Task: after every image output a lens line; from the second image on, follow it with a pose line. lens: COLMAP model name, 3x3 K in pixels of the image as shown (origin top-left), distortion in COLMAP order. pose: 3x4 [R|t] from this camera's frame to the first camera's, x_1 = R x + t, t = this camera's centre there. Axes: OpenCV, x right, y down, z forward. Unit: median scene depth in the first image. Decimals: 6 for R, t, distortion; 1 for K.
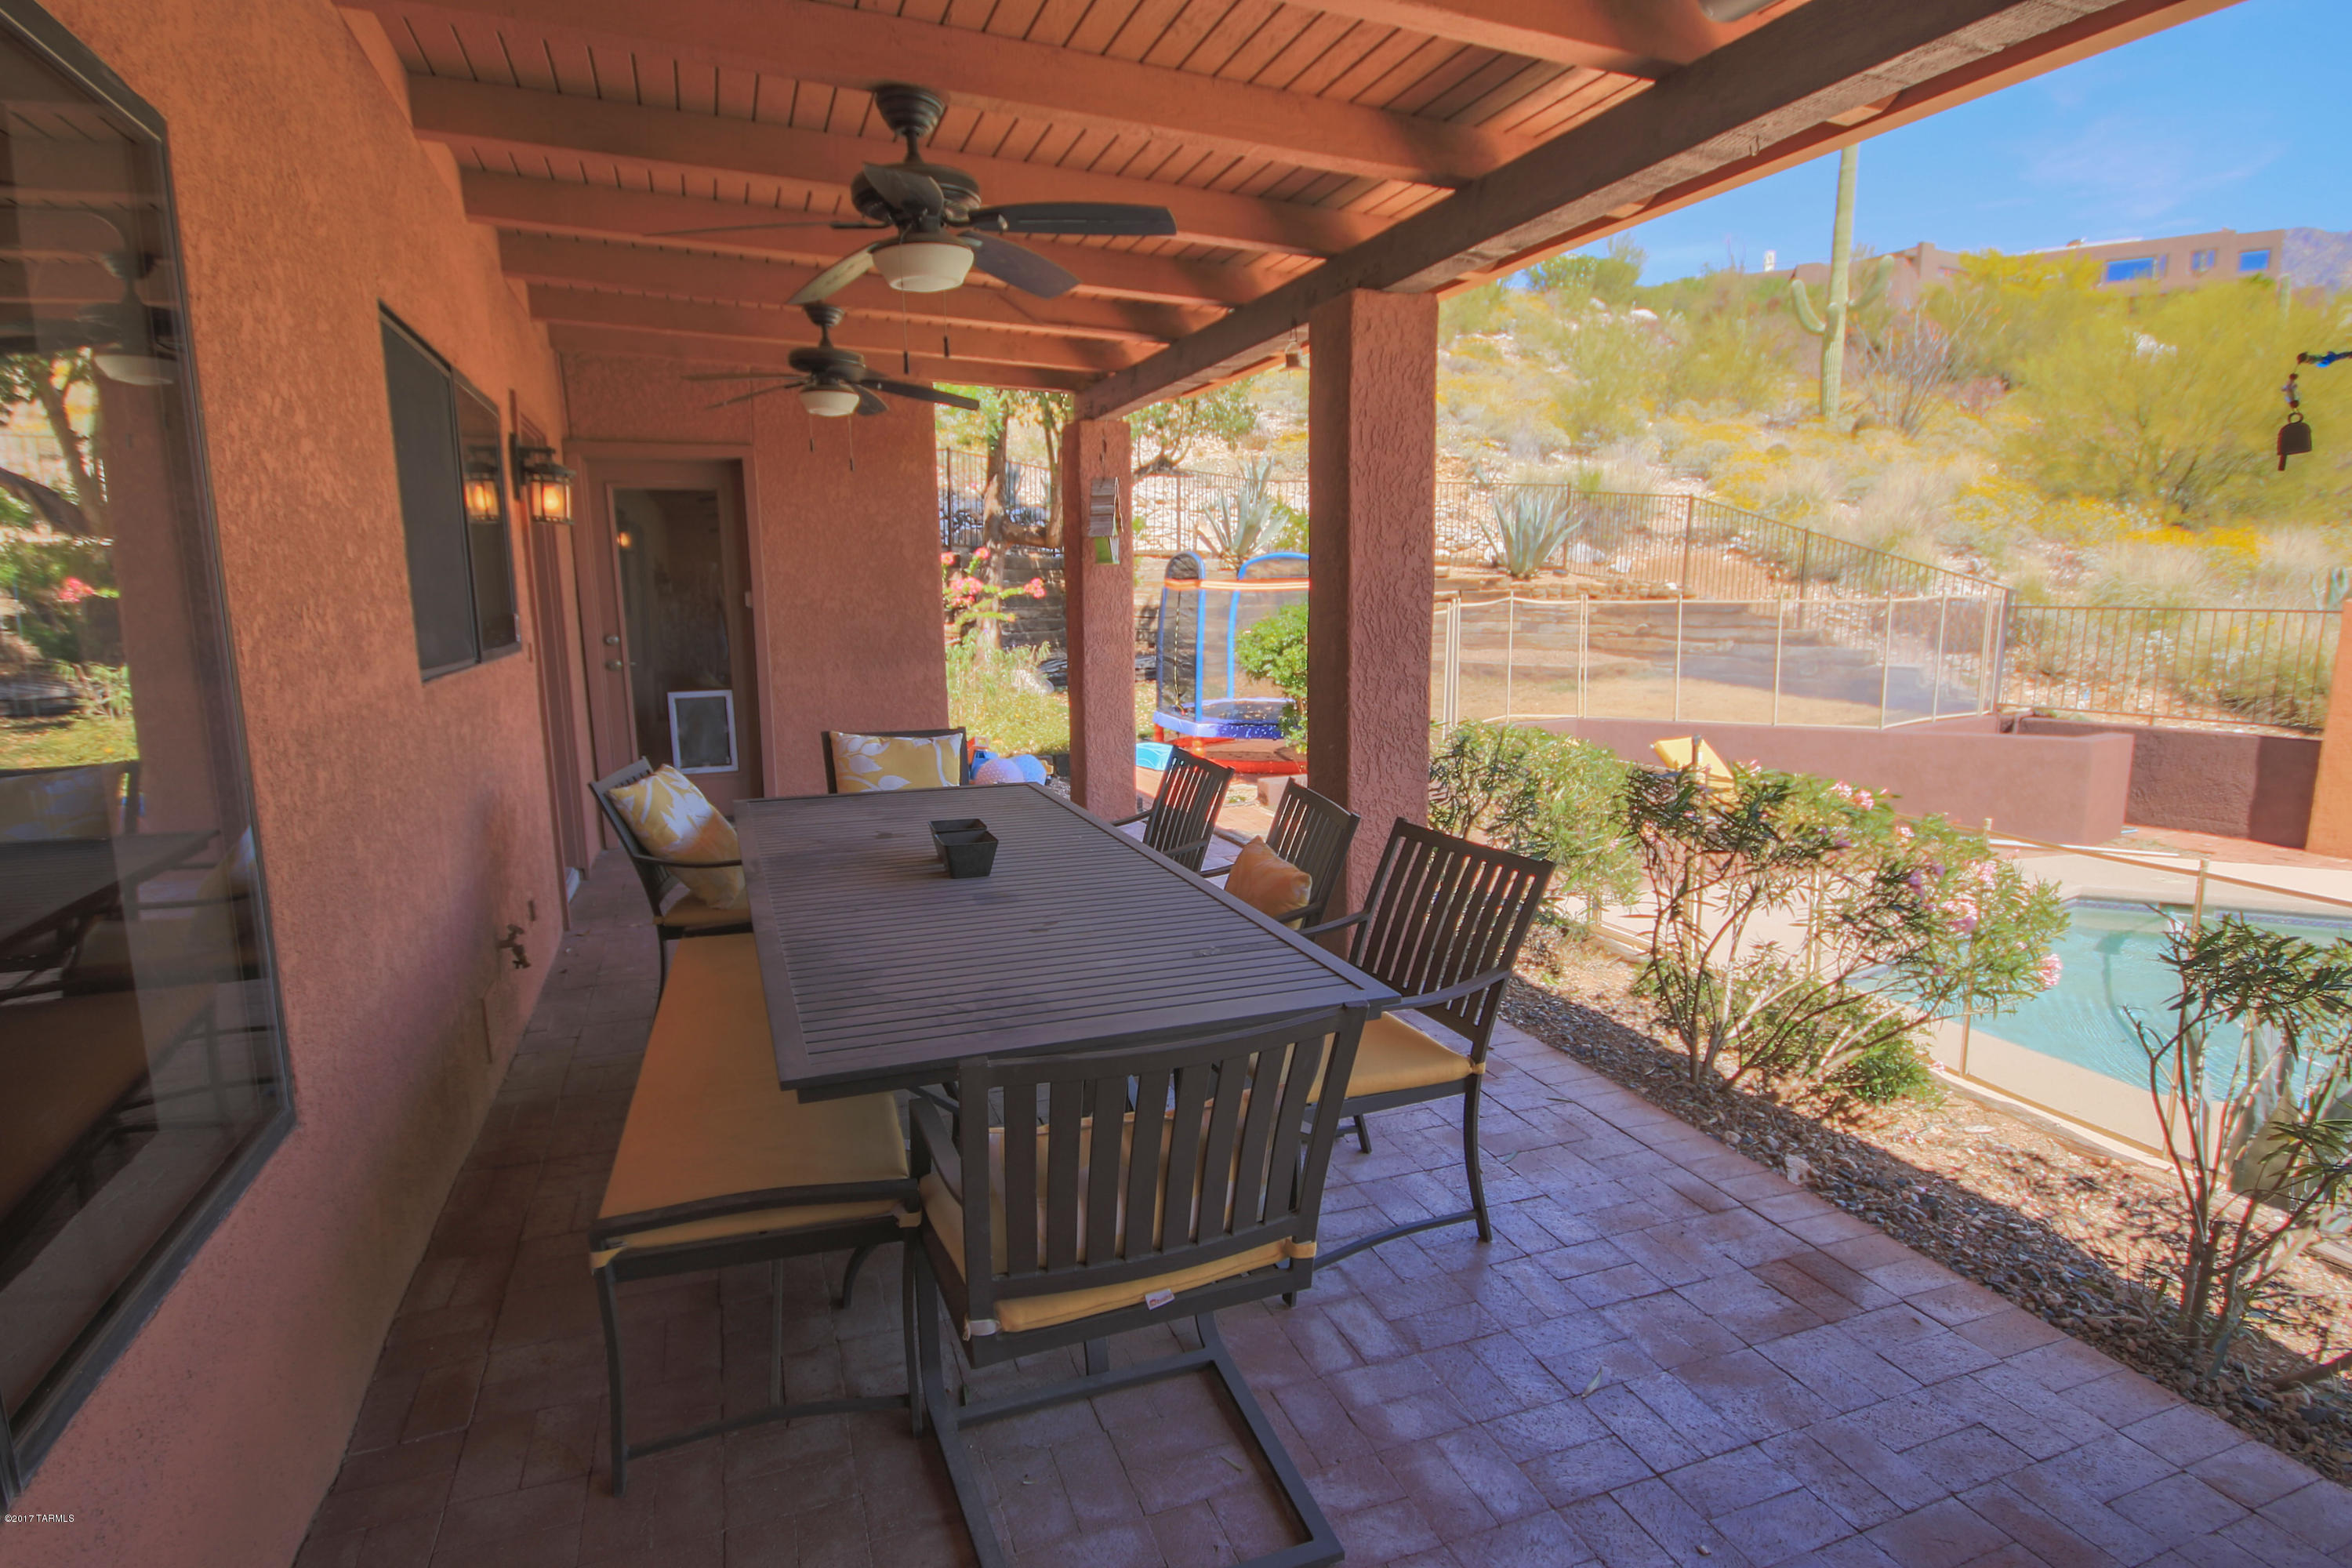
lens RADIAL K [[1205.5, 0, 1168.3], [0, 1205.5, 793.6], [0, 0, 1]] dist [0.003563, -0.008473]
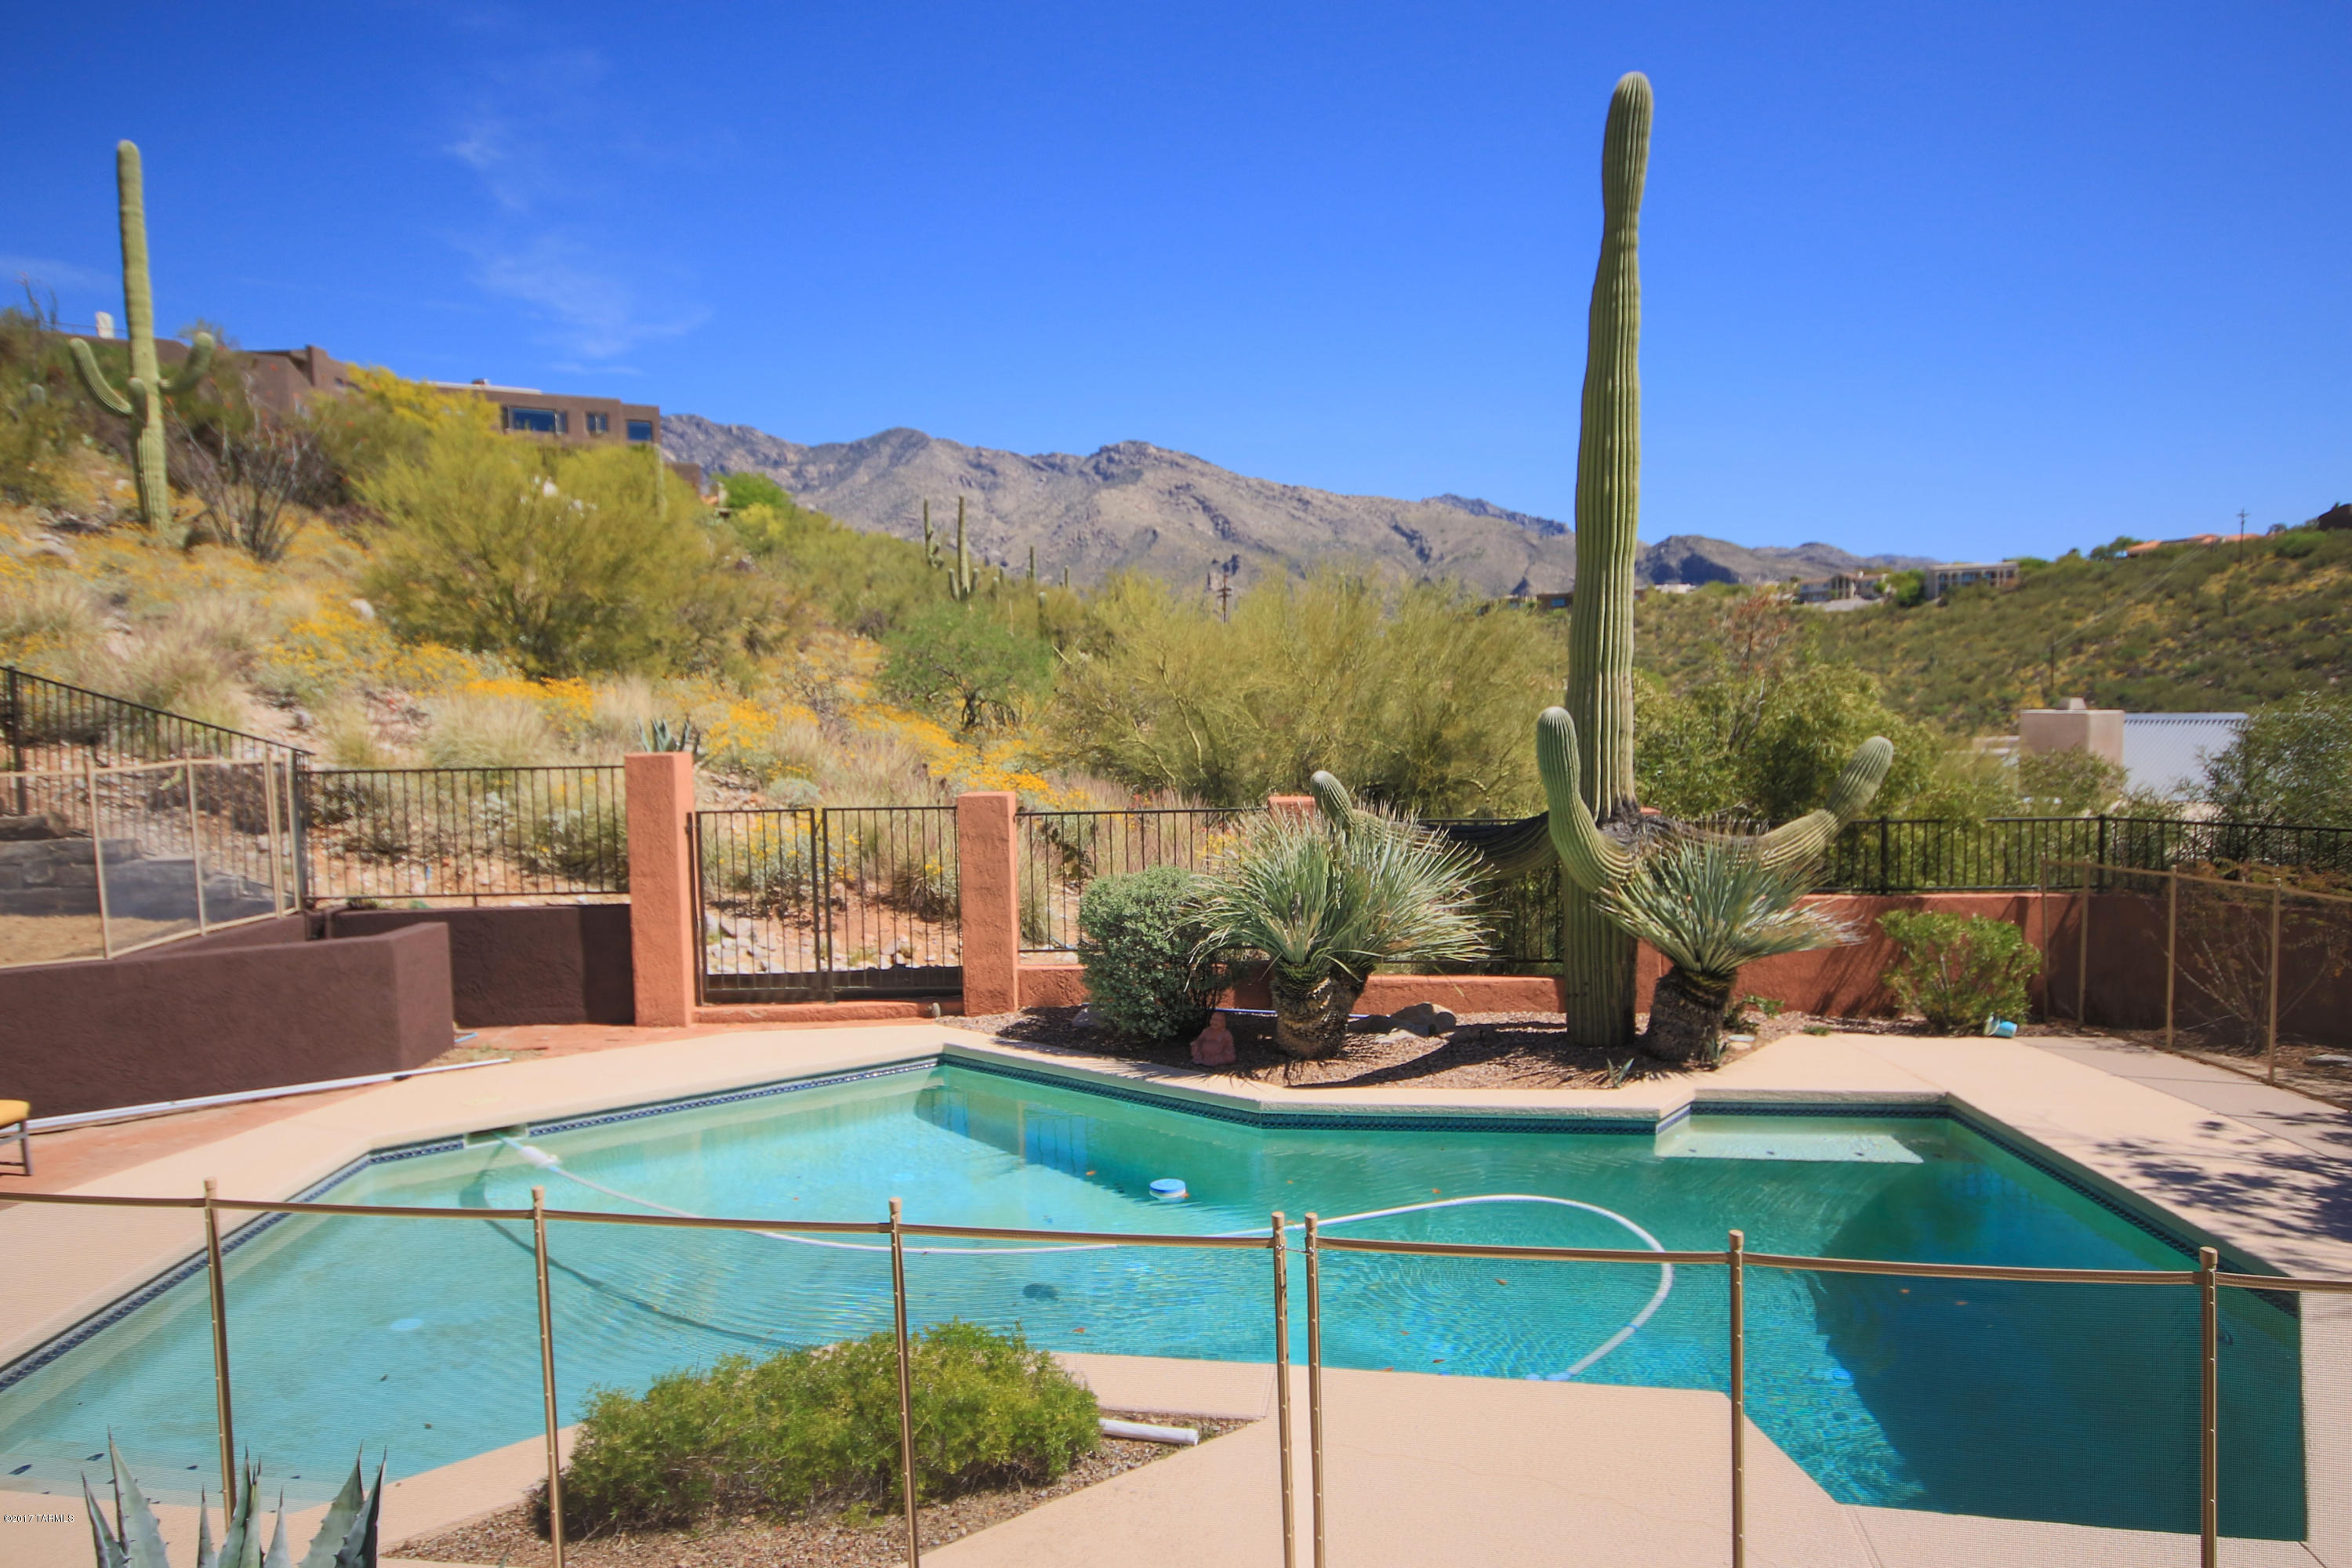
lens RADIAL K [[1442.7, 0, 1172.4], [0, 1442.7, 791.4], [0, 0, 1]] dist [-0.001507, 0.007093]
pose [[0.506915, -0.045945, 0.860771, 0.148024], [0.161663, 0.985927, -0.042580, -0.010636], [-0.846701, 0.160739, 0.507208, 0.044713]]
